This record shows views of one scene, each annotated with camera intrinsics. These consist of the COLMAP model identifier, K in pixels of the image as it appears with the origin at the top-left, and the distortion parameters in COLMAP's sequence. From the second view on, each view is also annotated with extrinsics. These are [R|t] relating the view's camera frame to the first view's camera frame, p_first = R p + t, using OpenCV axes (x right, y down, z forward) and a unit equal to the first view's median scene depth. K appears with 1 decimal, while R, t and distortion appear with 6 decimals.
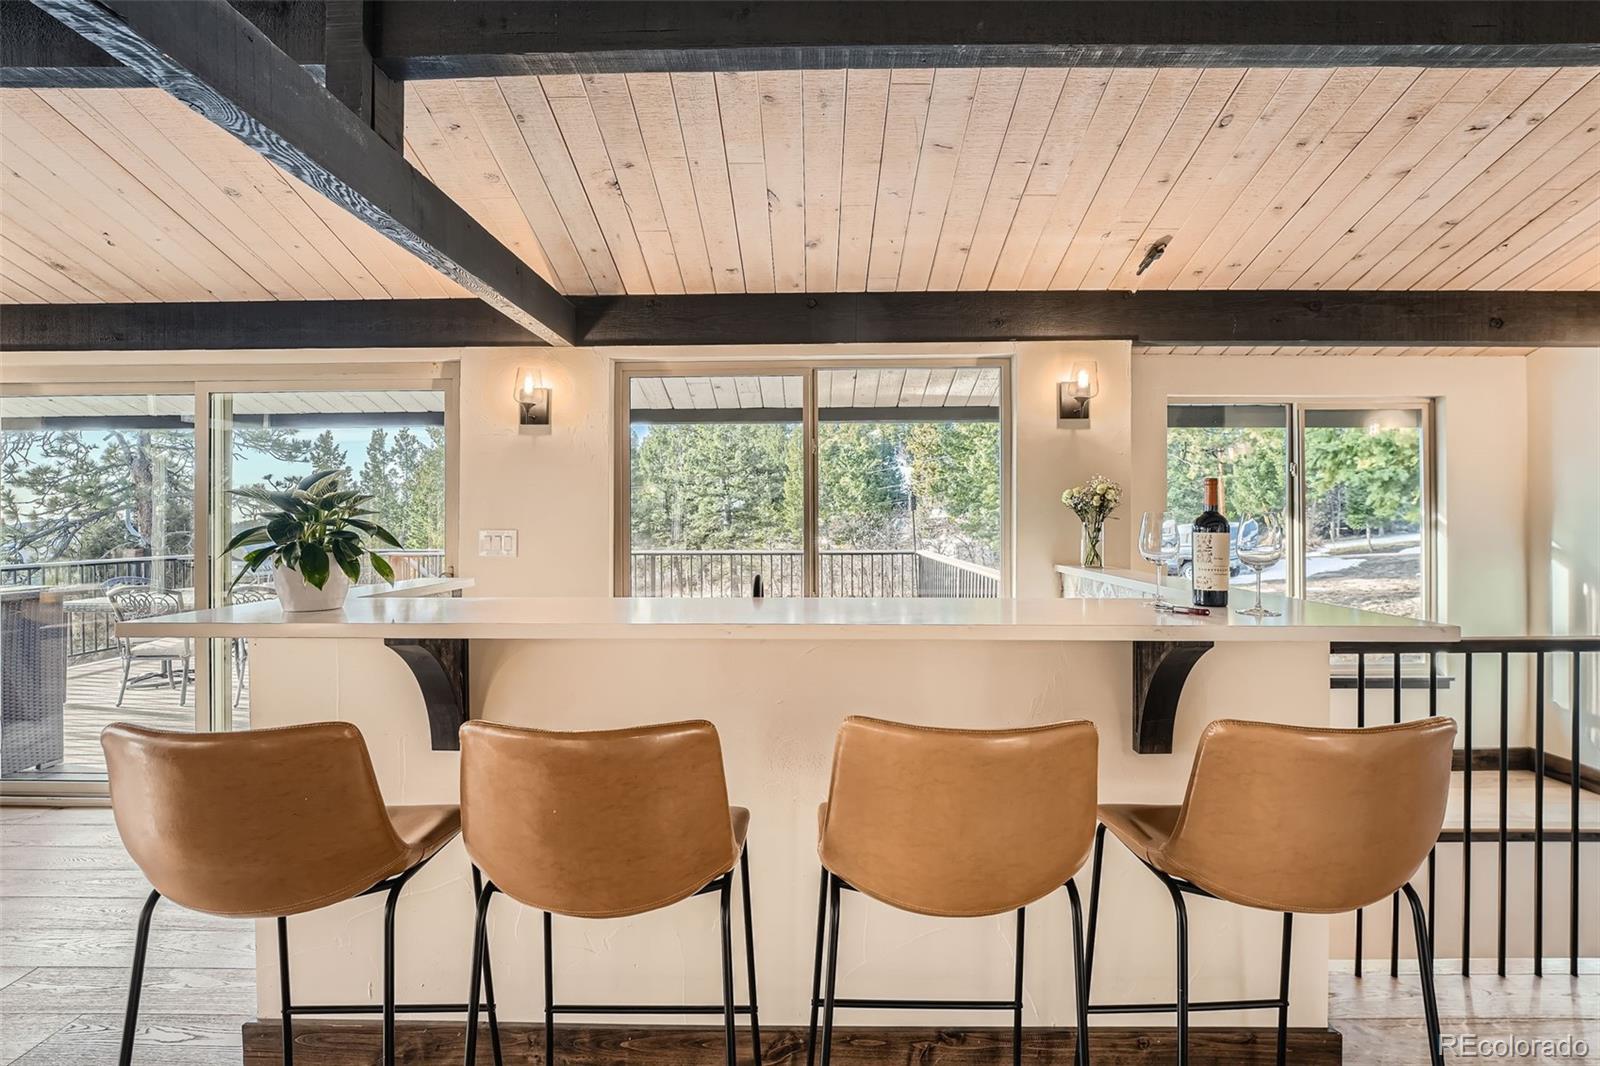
lens RADIAL K [[710.1, 0, 804.8], [0, 710.1, 524.7], [0, 0, 1]] dist [-0.014876, 0.000018]
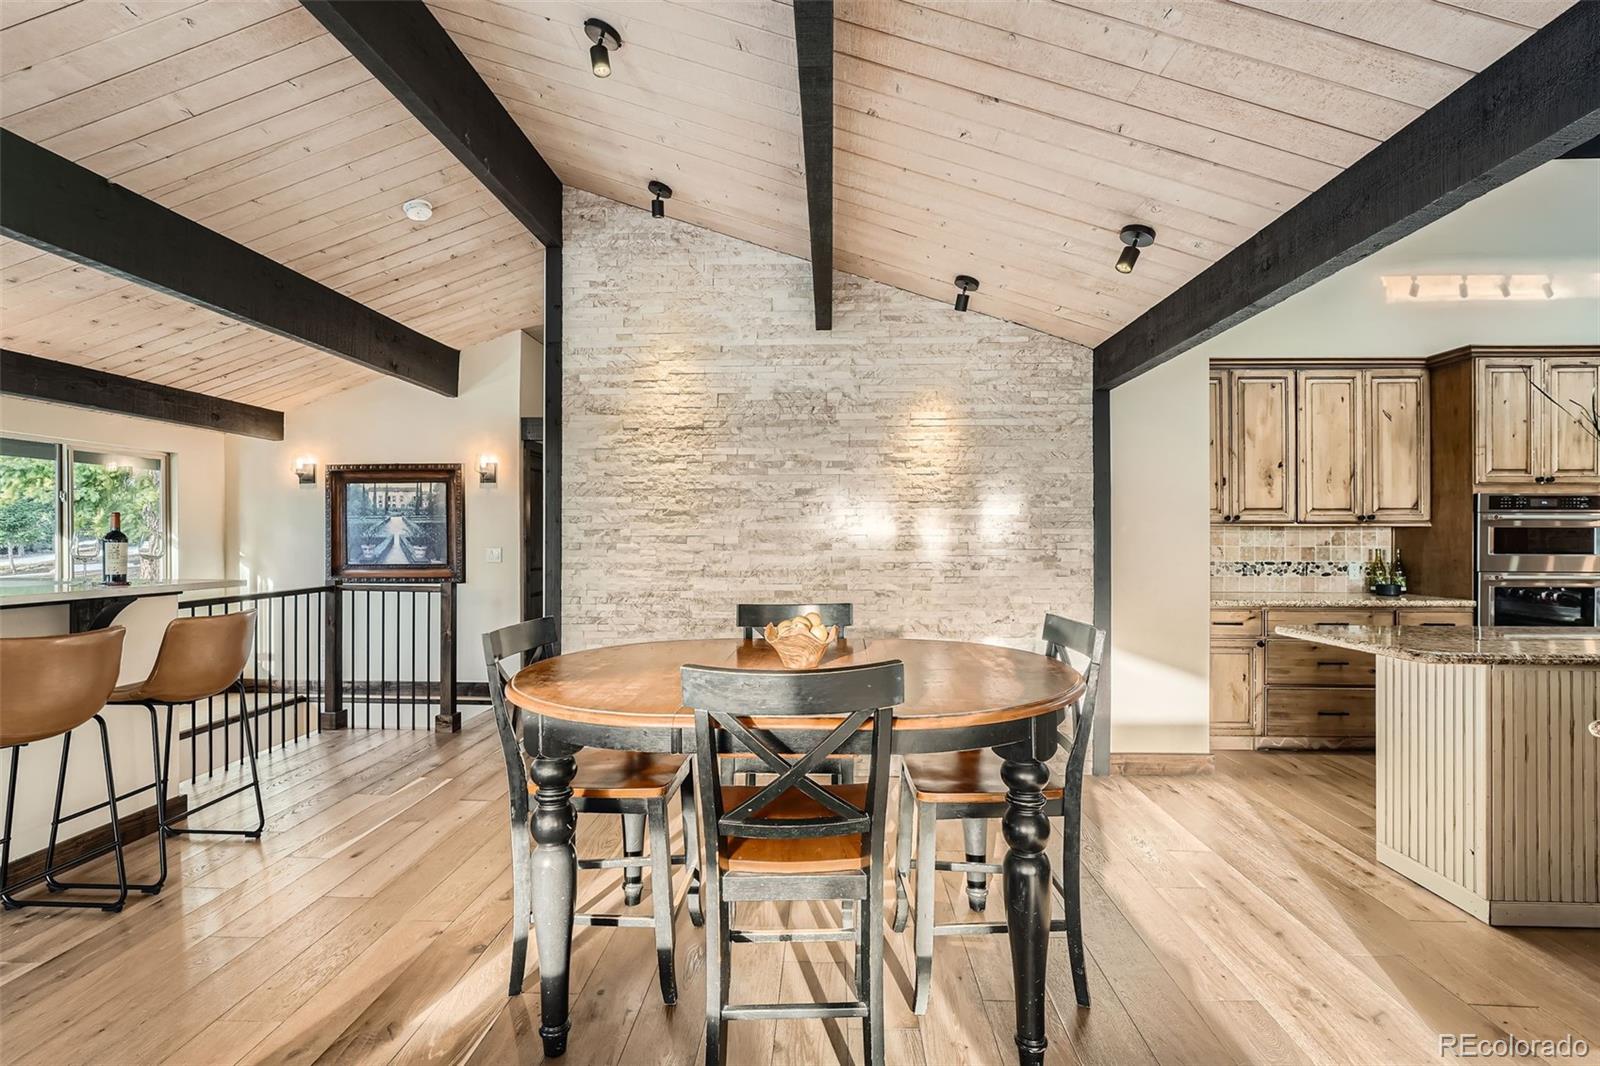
lens RADIAL K [[708.7, 0, 799.5], [0, 708.7, 531.3], [0, 0, 1]] dist [-0.018962, 0.003802]
pose [[0.030971, 0.009691, 0.999473, -0.509199], [0.006796, 0.999928, -0.009906, 0.005103], [-0.999497, 0.007100, 0.030903, -0.351679]]
